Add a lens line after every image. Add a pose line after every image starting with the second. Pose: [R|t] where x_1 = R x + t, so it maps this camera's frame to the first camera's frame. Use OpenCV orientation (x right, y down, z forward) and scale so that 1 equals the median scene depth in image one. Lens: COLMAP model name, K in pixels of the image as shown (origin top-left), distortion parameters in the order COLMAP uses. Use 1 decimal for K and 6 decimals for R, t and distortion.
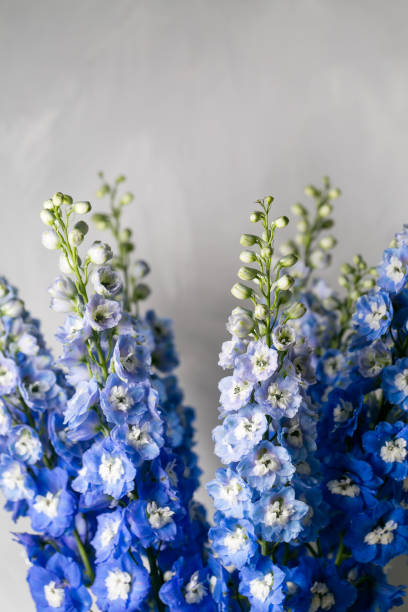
lens RADIAL K [[2269.2, 0, 195.1], [0, 2269.2, 360.3], [0, 0, 1]] dist [0.190937, 0.000000]
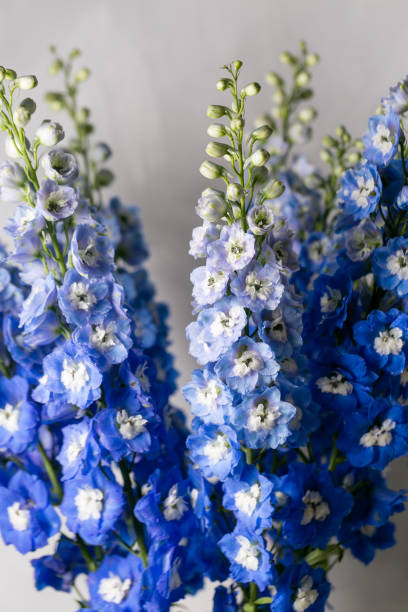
lens RADIAL K [[2269.2, 0, 230.3], [0, 2269.2, 353.6], [0, 0, 1]] dist [0.190937, 0.000000]
pose [[0.998956, -0.042441, 0.016899, 0.009533], [0.041680, 0.998201, 0.043104, 0.003218], [-0.018698, -0.042355, 0.998928, 0.104855]]
